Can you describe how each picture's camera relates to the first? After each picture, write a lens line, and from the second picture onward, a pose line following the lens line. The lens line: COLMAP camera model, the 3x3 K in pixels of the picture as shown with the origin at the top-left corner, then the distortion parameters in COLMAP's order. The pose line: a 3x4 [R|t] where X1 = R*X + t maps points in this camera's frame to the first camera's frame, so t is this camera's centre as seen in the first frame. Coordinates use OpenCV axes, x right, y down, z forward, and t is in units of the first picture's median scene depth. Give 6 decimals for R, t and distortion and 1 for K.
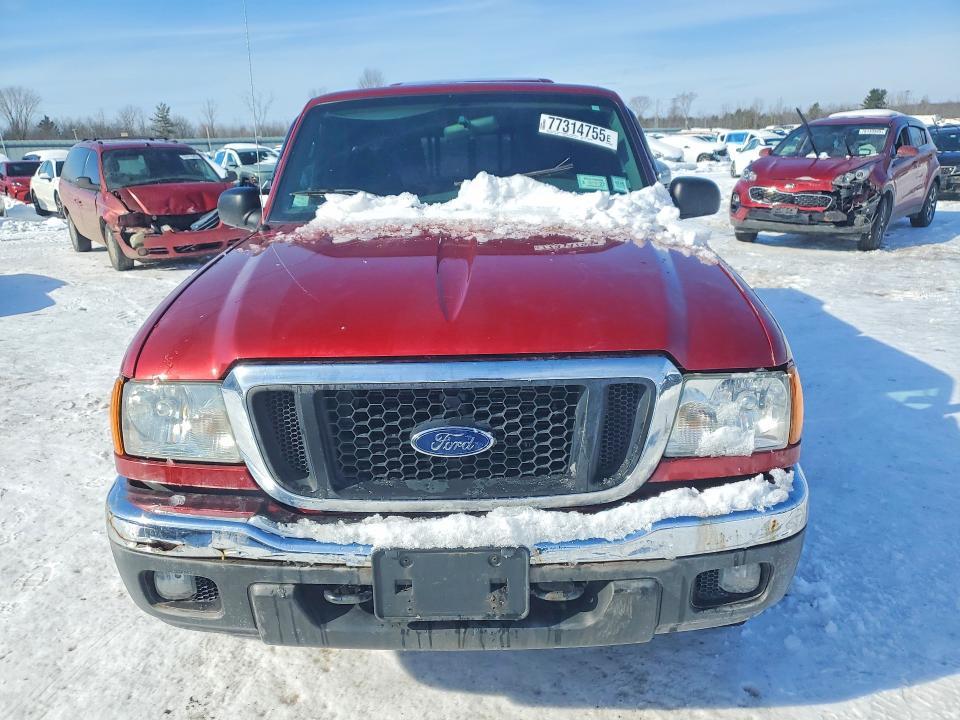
lens RADIAL K [[777.6, 0, 480.0], [0, 777.6, 360.0], [0, 0, 1]] dist [0.042218, -0.009749]
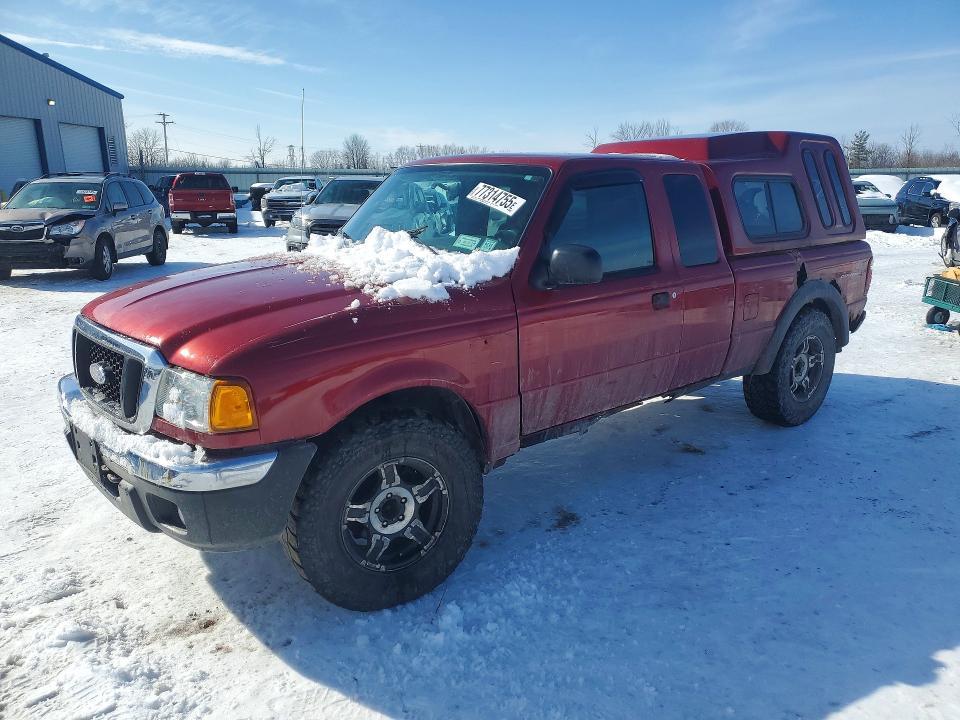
lens RADIAL K [[777.6, 0, 480.0], [0, 777.6, 360.0], [0, 0, 1]] dist [0.042218, -0.009749]
pose [[0.655580, 0.202317, -0.727519, 1.120547], [-0.223524, 0.972256, 0.068955, -0.148470], [0.721285, 0.117413, 0.682614, 0.244776]]
